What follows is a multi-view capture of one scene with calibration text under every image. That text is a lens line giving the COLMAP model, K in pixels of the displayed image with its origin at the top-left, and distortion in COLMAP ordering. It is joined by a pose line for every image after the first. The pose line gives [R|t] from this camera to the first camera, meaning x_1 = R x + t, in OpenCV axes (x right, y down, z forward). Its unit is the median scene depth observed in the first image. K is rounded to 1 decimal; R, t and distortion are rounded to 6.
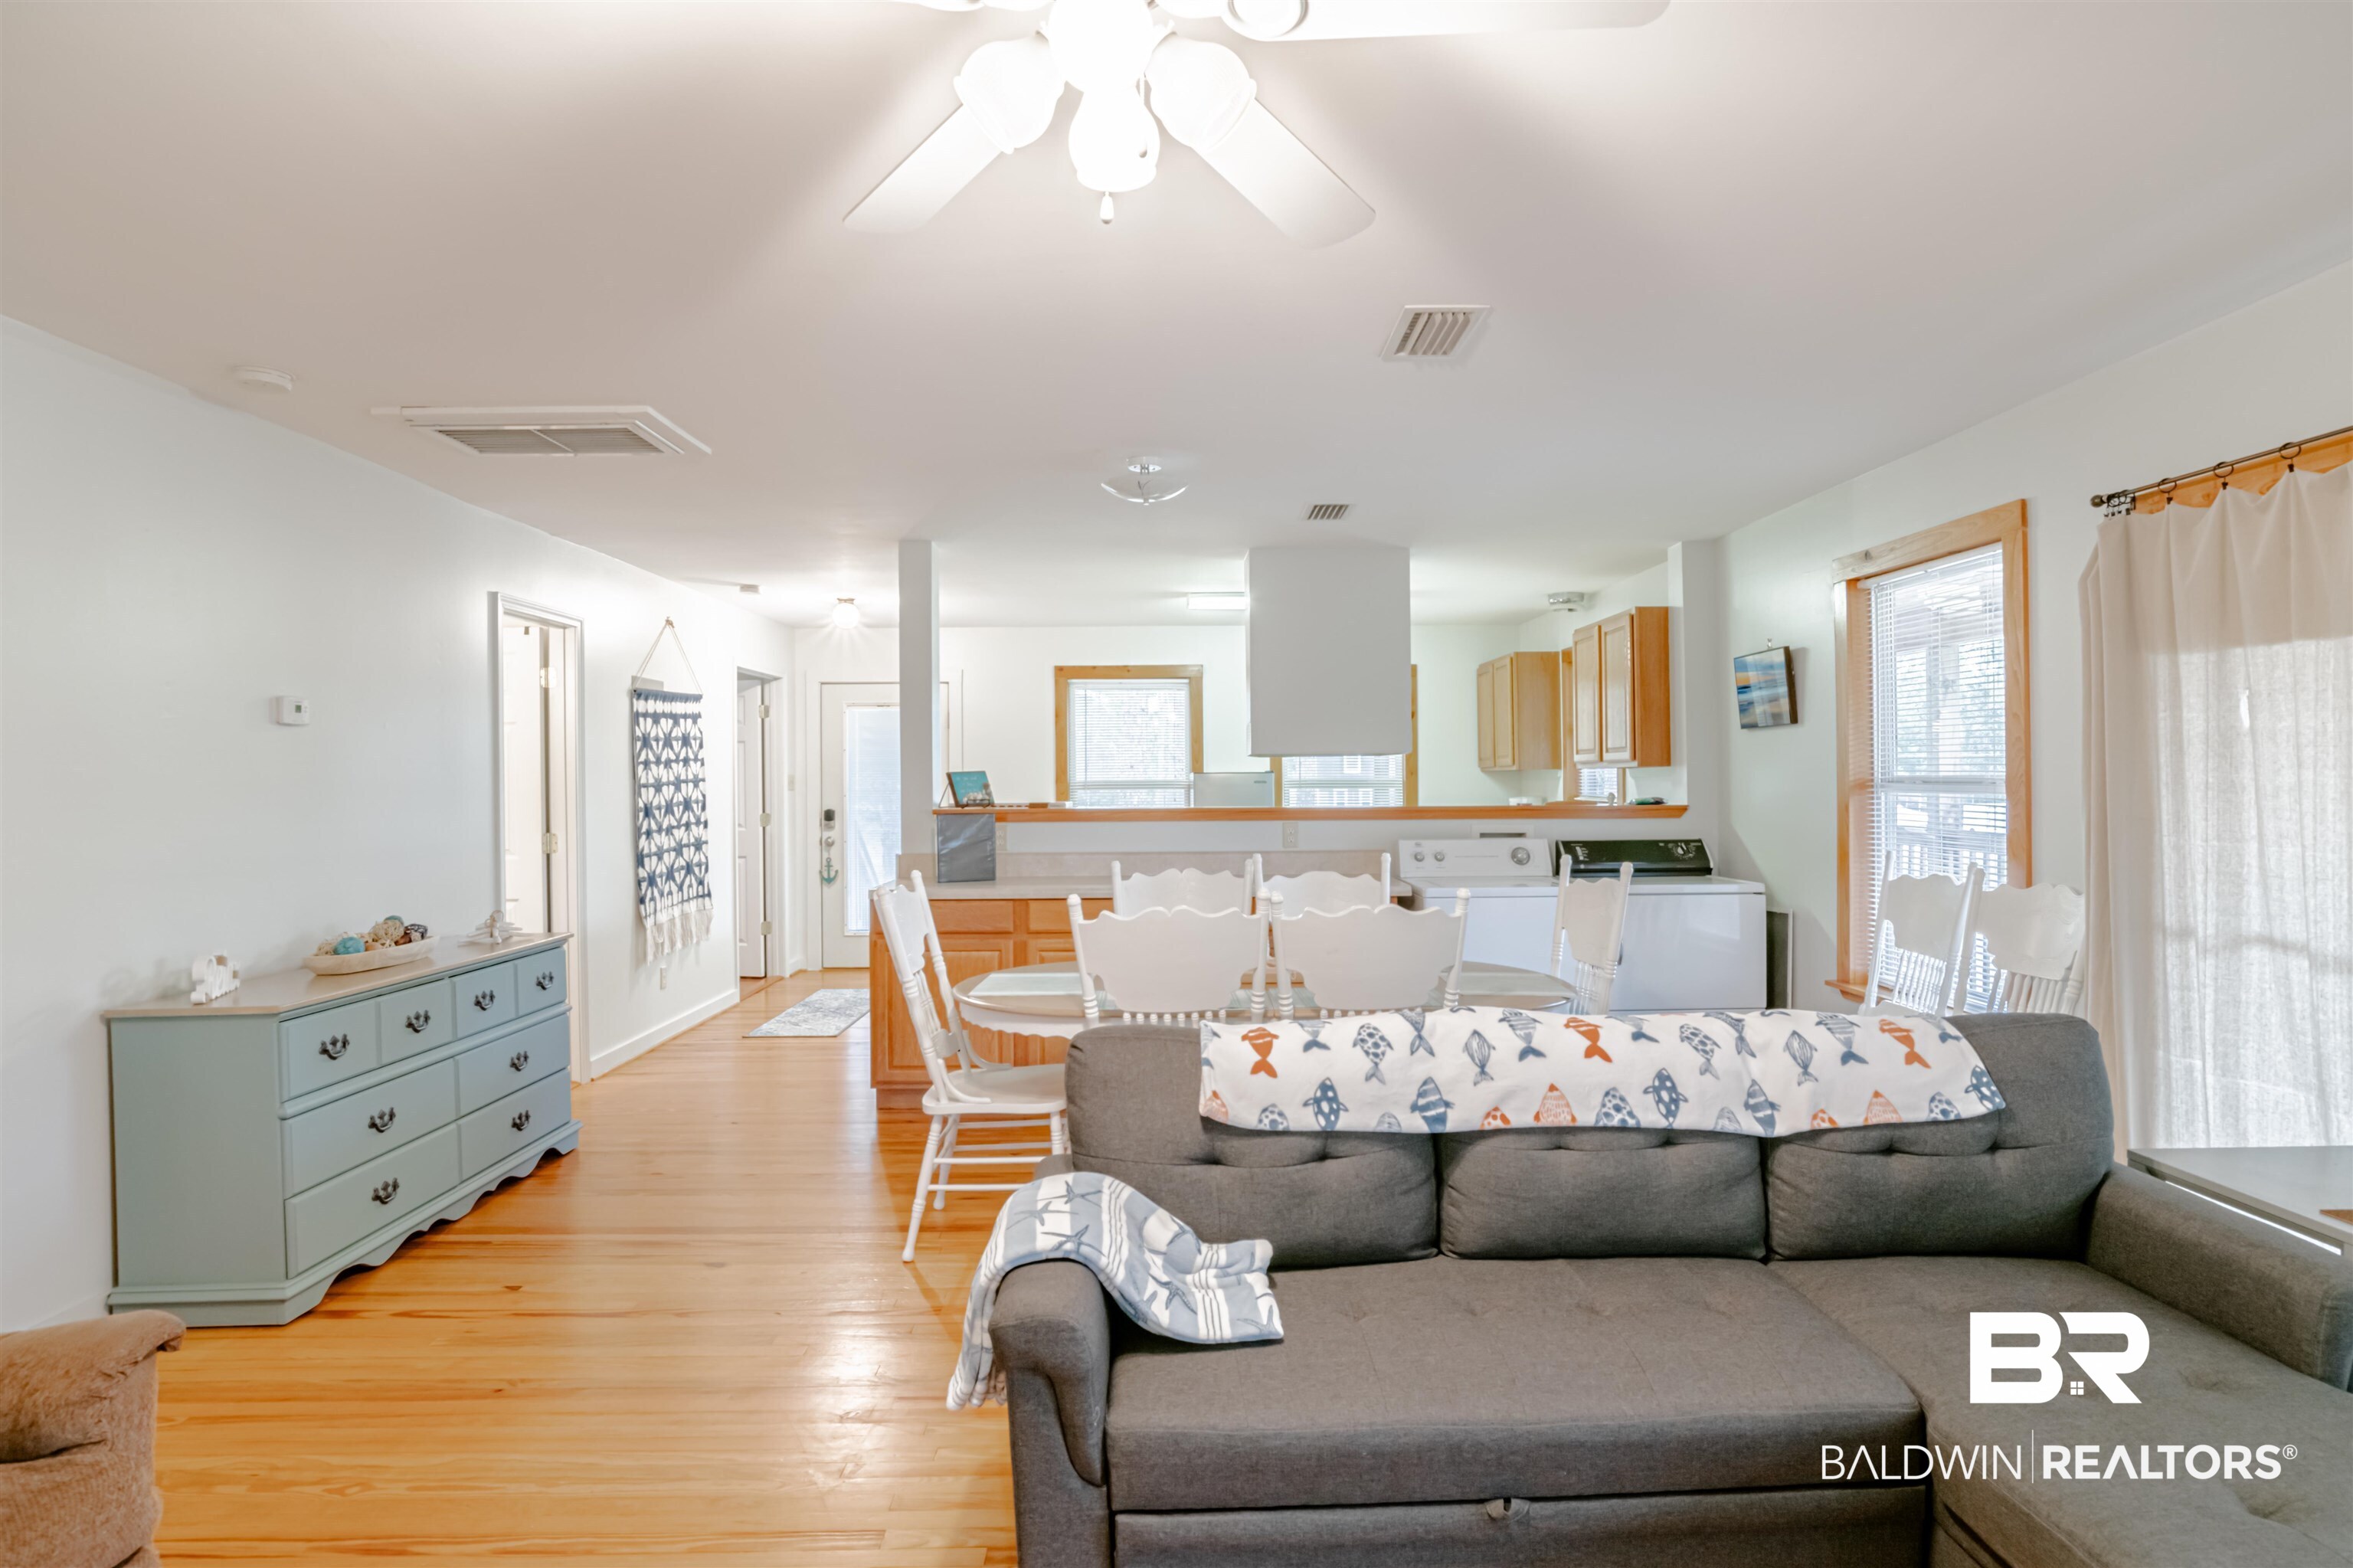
lens RADIAL K [[1223.7, 0, 1191.2], [0, 1223.7, 767.2], [0, 0, 1]] dist [-0.053655, 0.021065]
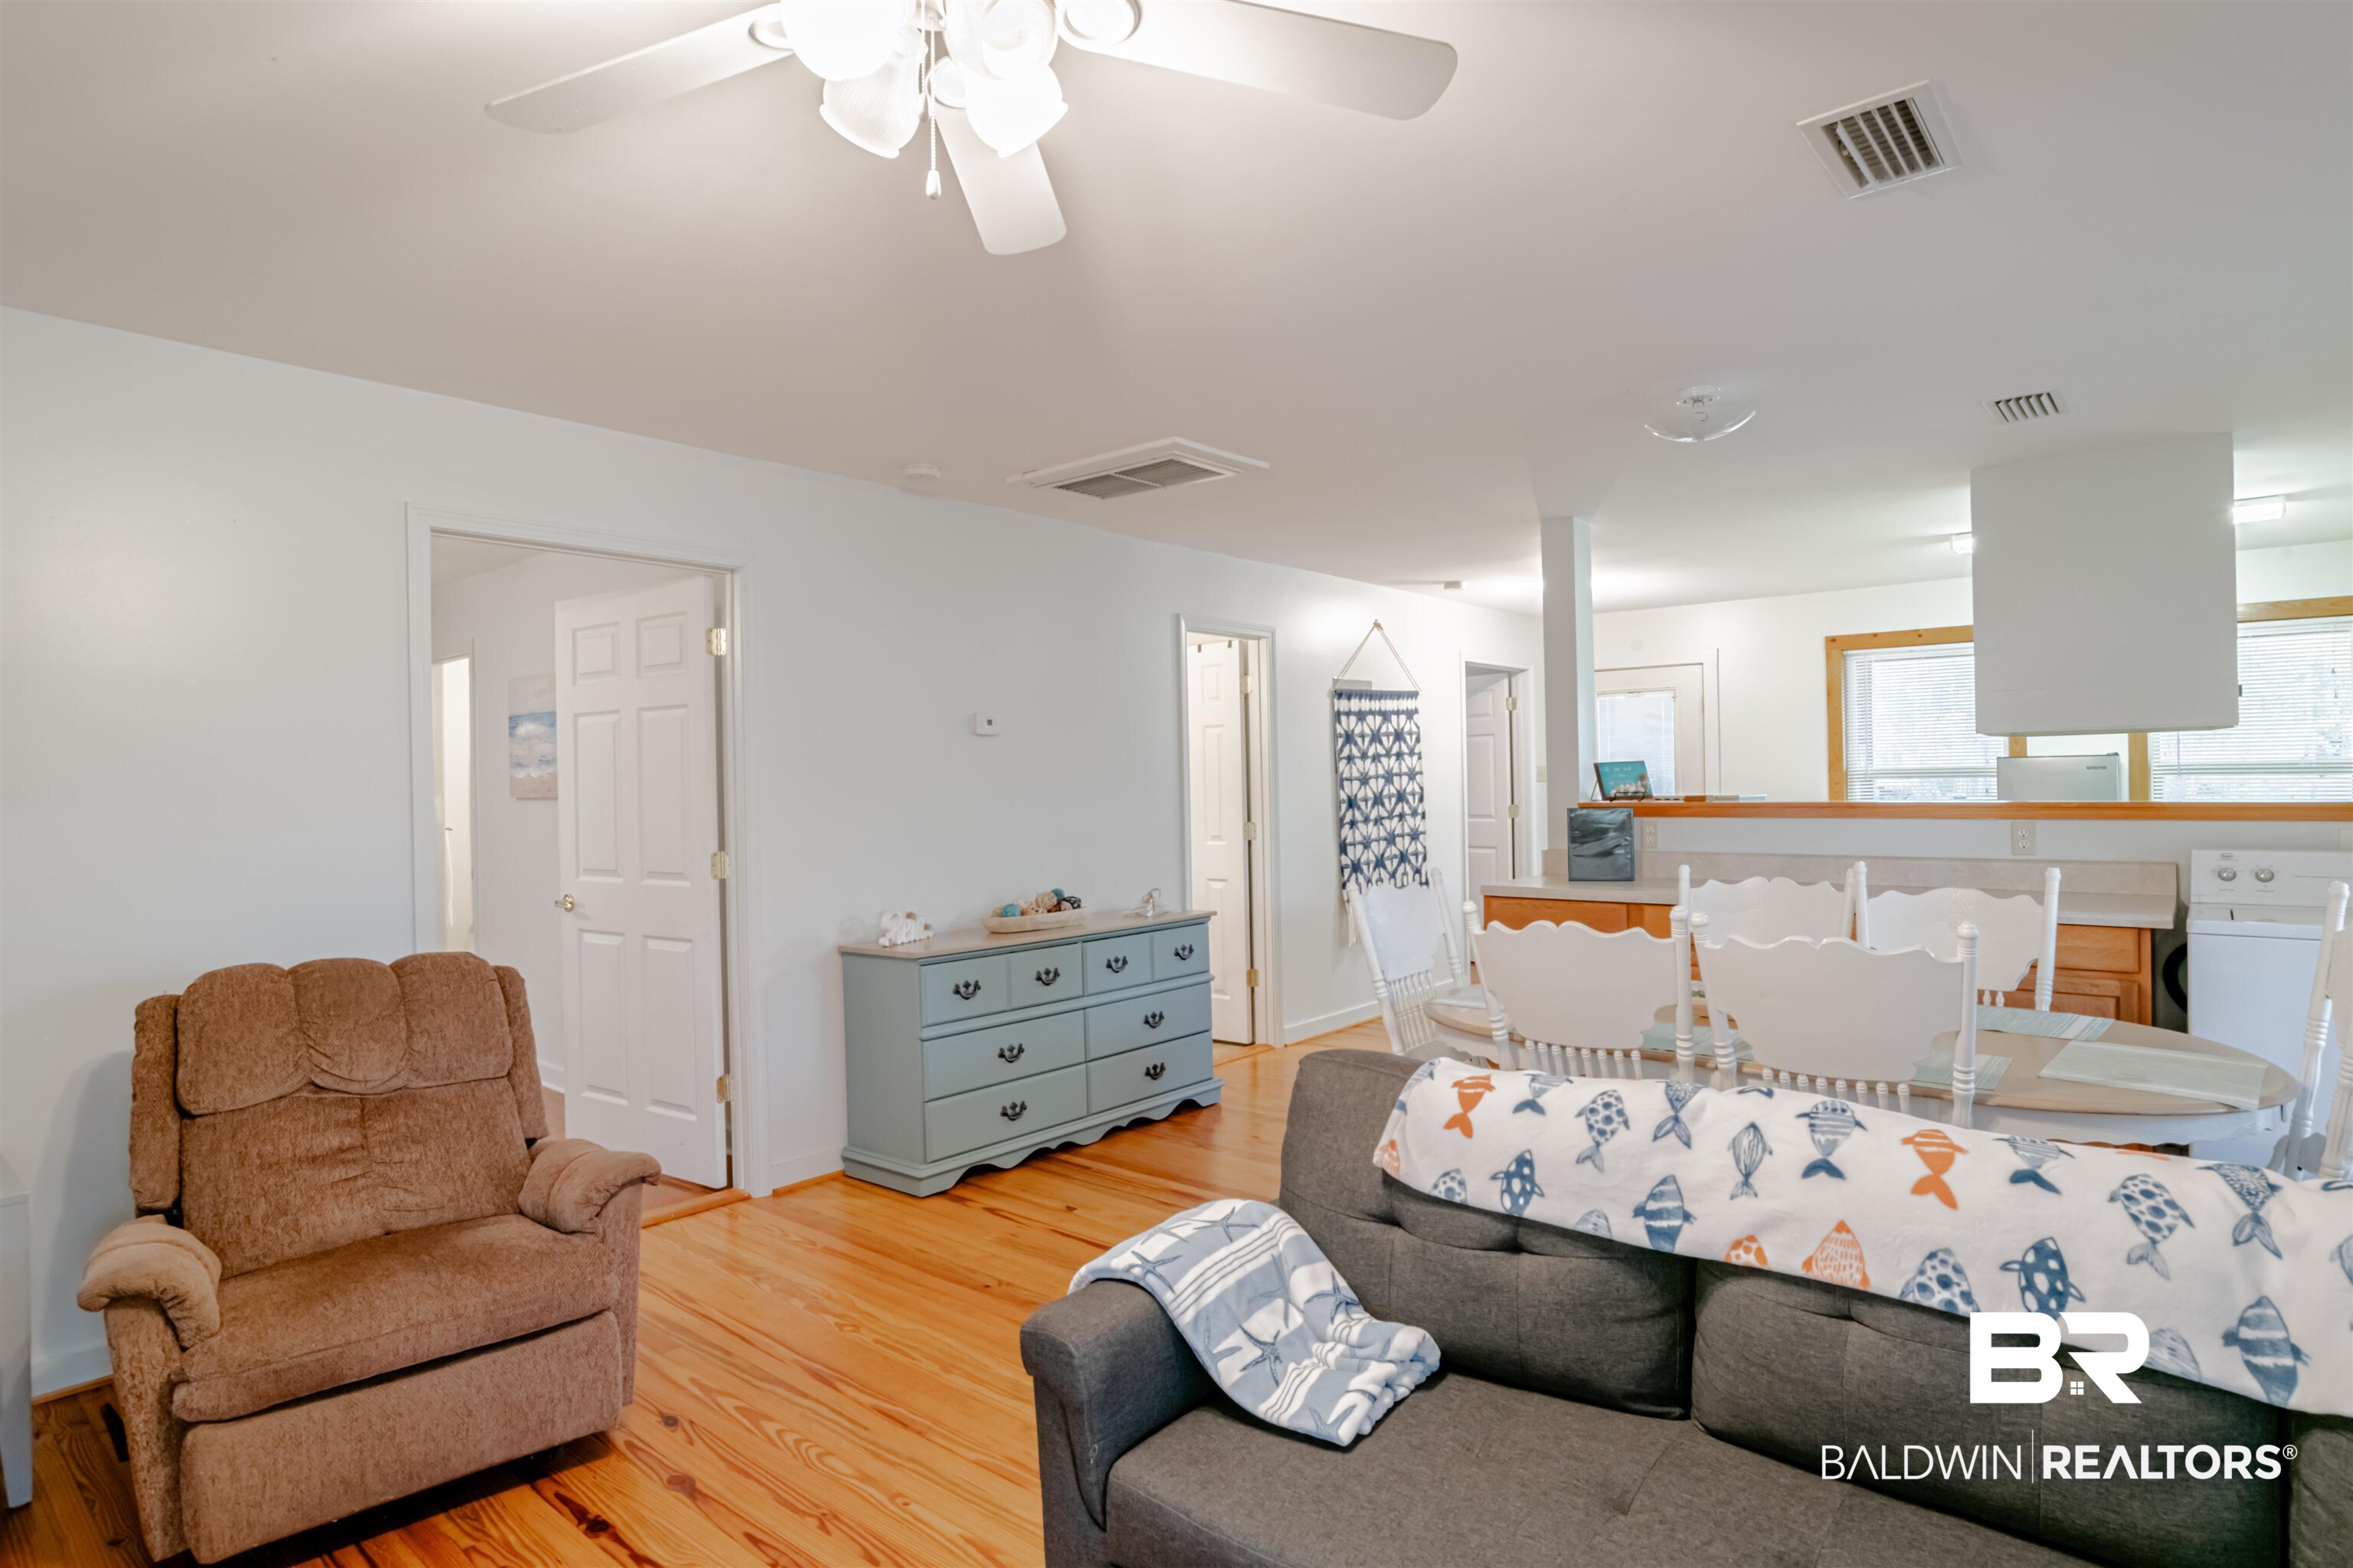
lens RADIAL K [[1223.7, 0, 1191.2], [0, 1223.7, 767.2], [0, 0, 1]] dist [-0.053655, 0.021065]
pose [[0.758690, -0.012869, -0.651324, 0.292474], [0.018217, 0.999833, 0.001466, 0.001007], [0.651197, -0.012978, 0.758798, 0.167233]]
